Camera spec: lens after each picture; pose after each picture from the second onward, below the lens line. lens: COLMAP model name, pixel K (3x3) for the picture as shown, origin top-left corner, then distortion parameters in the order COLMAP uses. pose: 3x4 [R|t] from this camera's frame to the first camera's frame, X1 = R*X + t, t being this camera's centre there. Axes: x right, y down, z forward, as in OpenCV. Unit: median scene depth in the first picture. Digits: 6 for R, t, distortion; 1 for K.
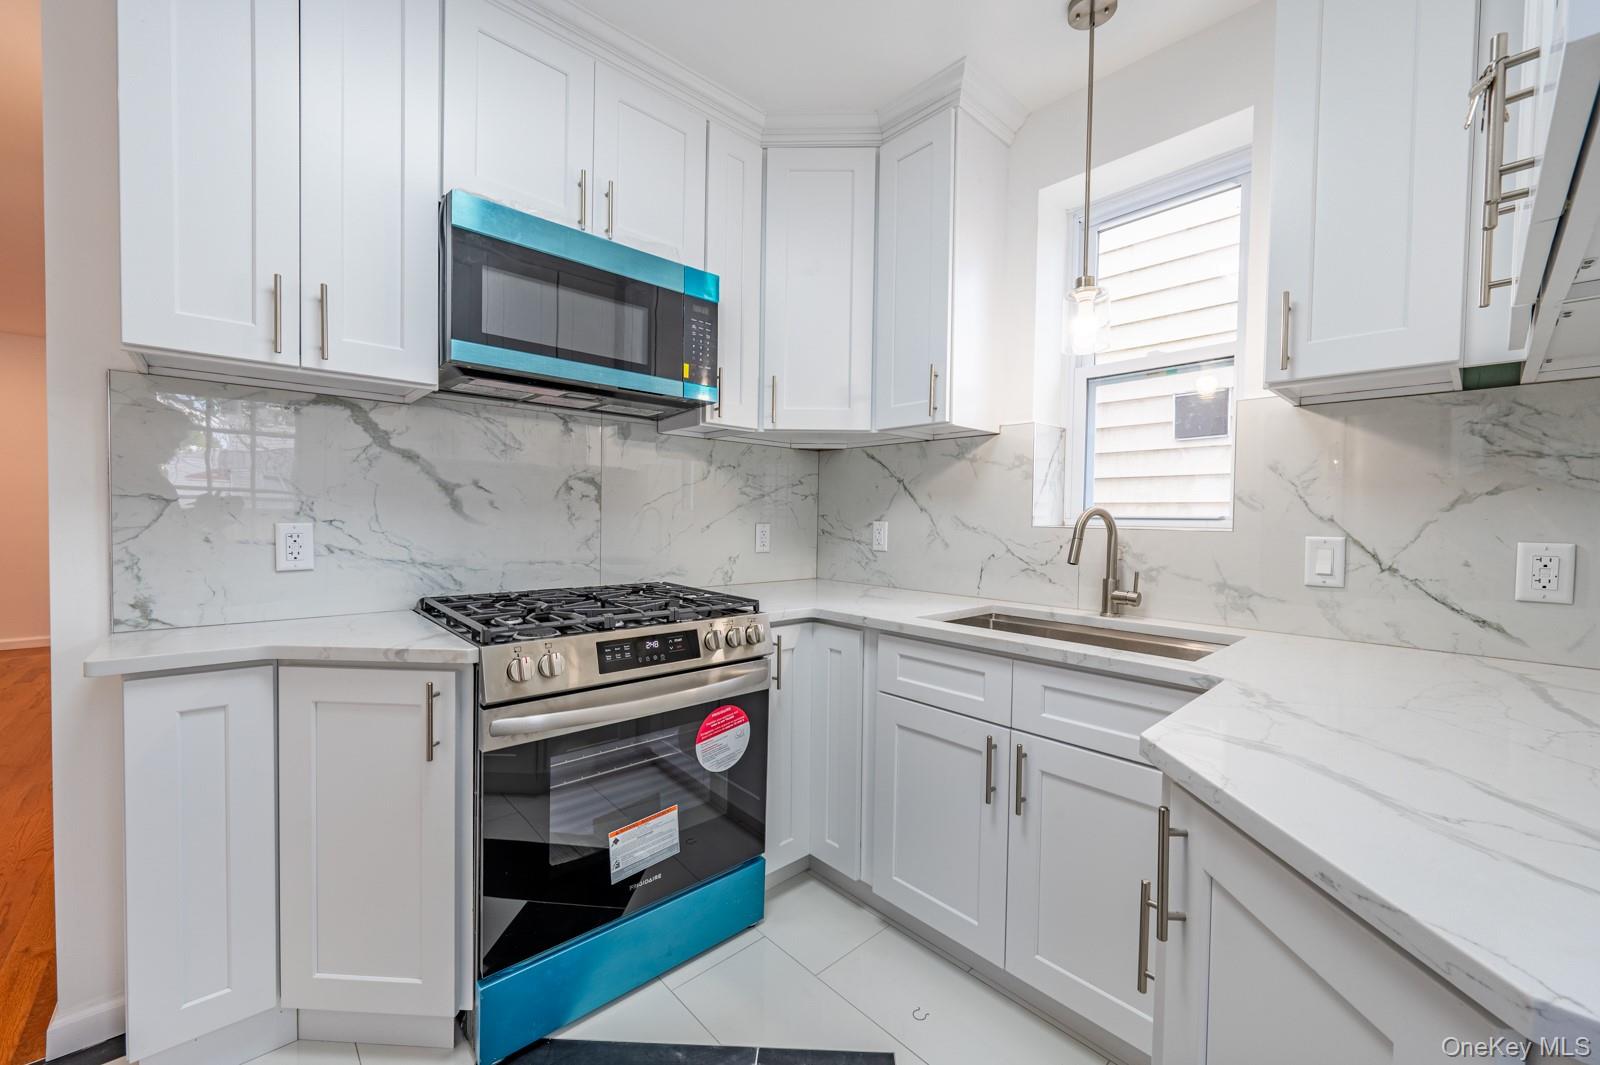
lens RADIAL K [[621.3, 0, 800.0], [0, 621.3, 532.5], [0, 0, 1]] dist [-0.001862, -0.000356]
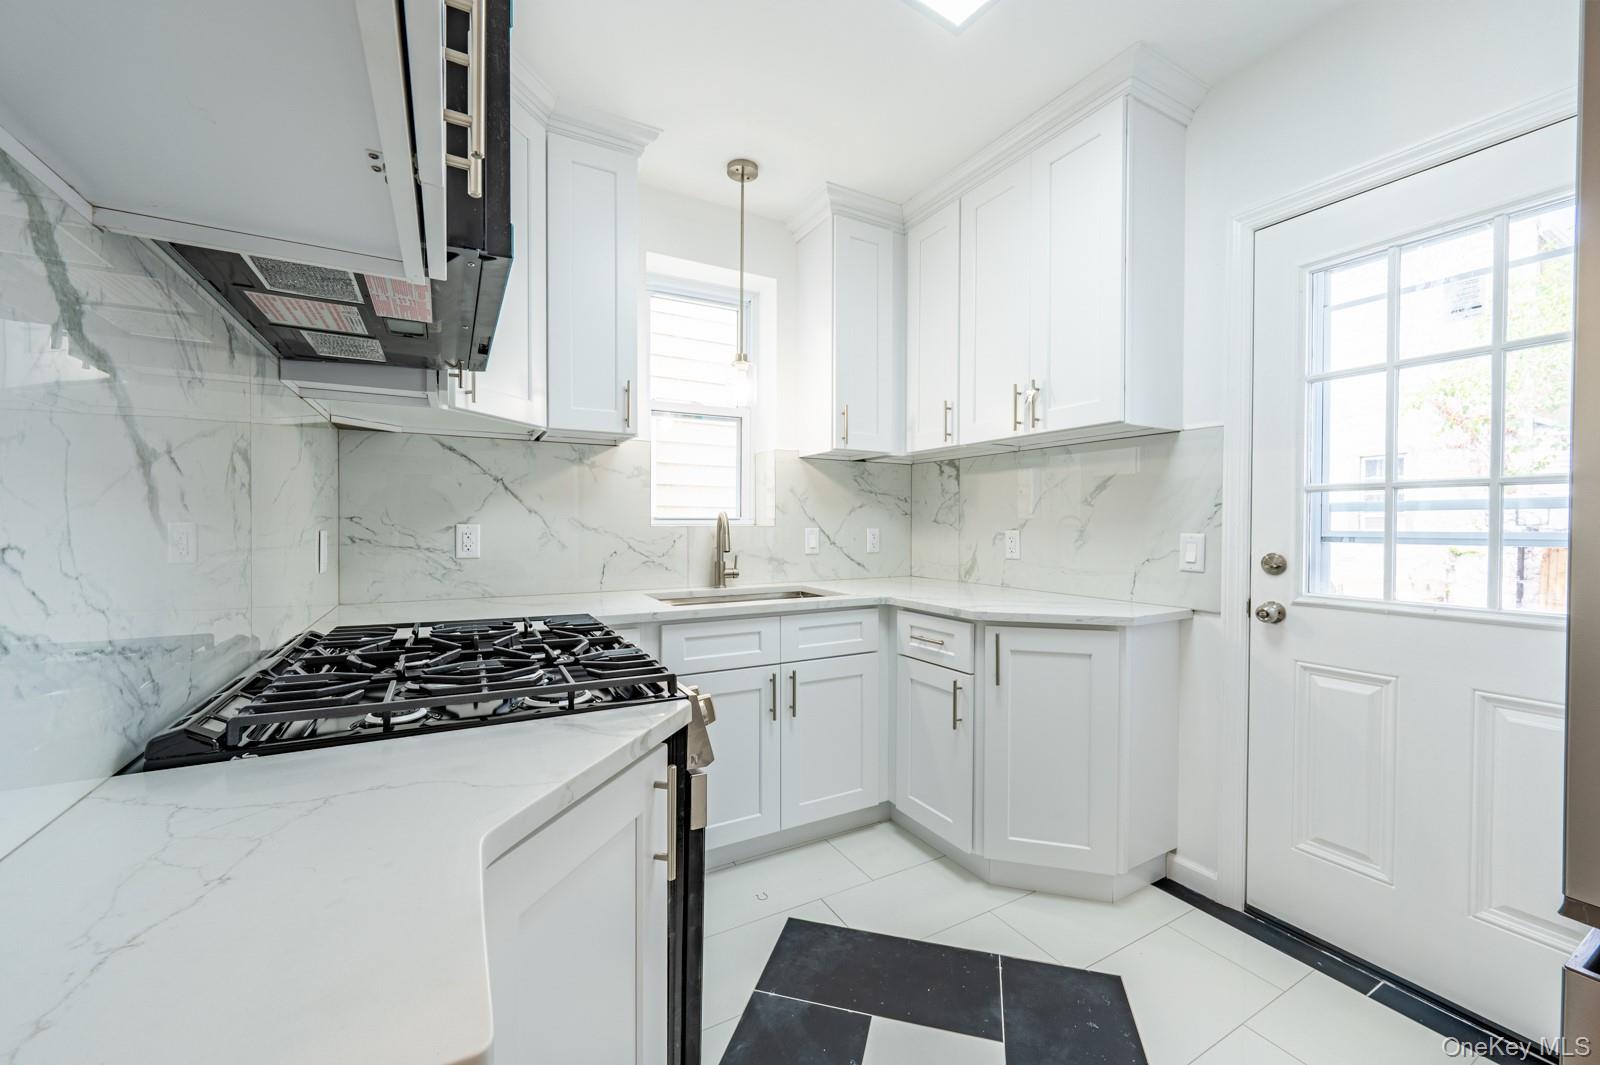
lens RADIAL K [[629.1, 0, 800.0], [0, 629.1, 532.5], [0, 0, 1]] dist [-0.002537, -0.000182]
pose [[0.231330, -0.029335, 0.972433, -1.037880], [0.023897, 0.999415, 0.024464, -0.028027], [-0.972582, 0.017579, 0.231895, 0.579963]]
